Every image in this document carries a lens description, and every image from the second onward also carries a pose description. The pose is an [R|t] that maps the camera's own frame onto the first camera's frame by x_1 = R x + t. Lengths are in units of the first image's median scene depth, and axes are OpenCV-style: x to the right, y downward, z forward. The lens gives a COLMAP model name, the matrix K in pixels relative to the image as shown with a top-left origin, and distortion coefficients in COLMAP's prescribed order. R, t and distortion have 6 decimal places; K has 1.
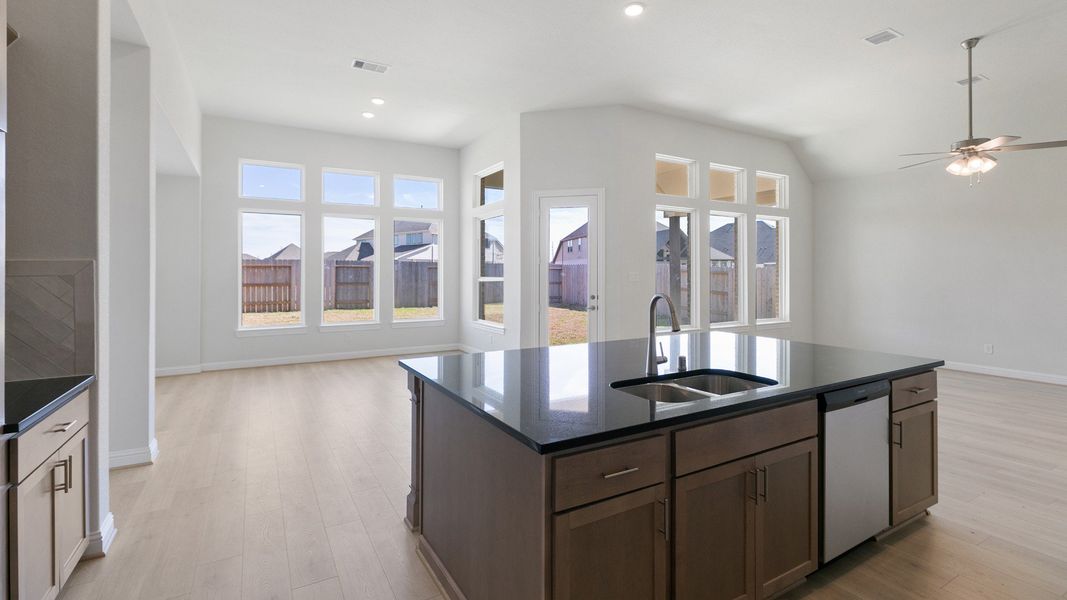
lens RADIAL K [[486.3, 0, 548.8], [0, 486.3, 271.4], [0, 0, 1]] dist [0.011454, 0.000106]
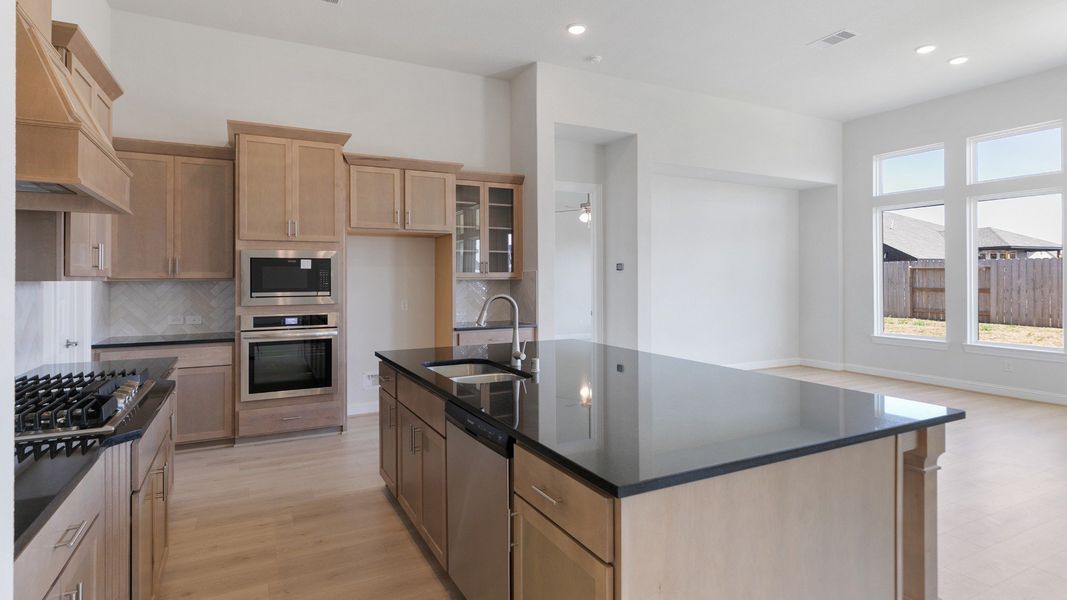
lens RADIAL K [[543.1, 0, 523.9], [0, 543.1, 272.5], [0, 0, 1]] dist [-0.004375, -0.001203]
pose [[-0.061952, -0.007629, -0.998050, 0.432080], [0.007730, 0.999937, -0.008123, 0.000300], [0.998049, -0.008218, -0.061889, 0.352552]]
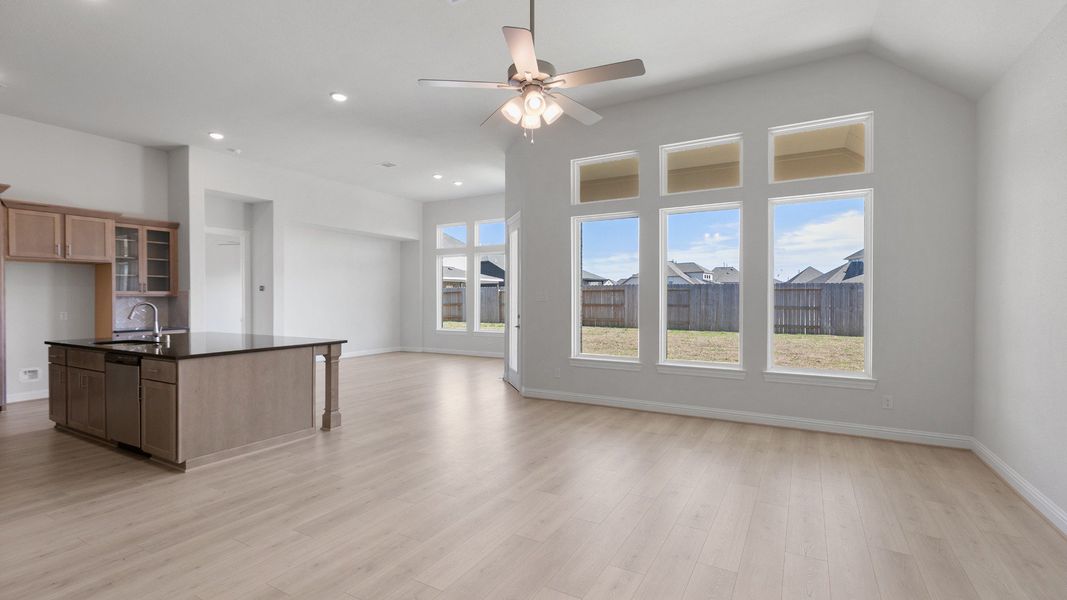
lens RADIAL K [[486.3, 0, 530.6], [0, 486.3, 299.5], [0, 0, 1]] dist [0.011454, 0.000106]
pose [[0.486926, 0.004425, -0.873432, 0.869904], [0.003962, 0.999966, 0.007275, 0.006035], [0.873434, -0.007003, 0.486892, 0.443935]]
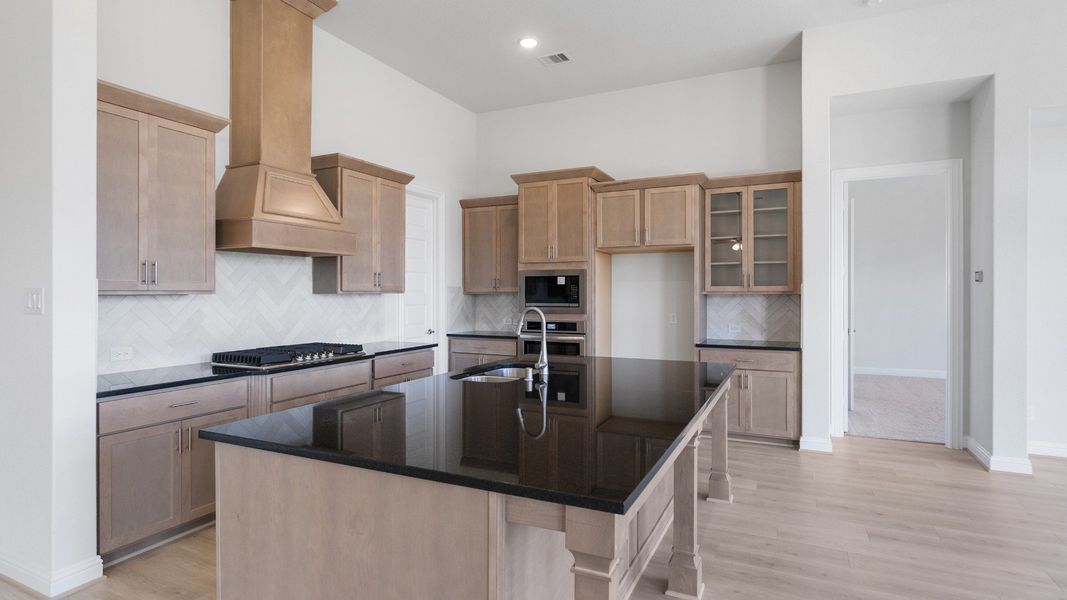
lens RADIAL K [[543.1, 0, 536.0], [0, 543.1, 291.9], [0, 0, 1]] dist [-0.004375, -0.001203]
pose [[-0.833786, -0.000606, -0.552088, 0.279894], [0.003073, 0.999979, -0.005739, 0.003908], [0.552080, -0.006482, -0.833766, 0.673427]]
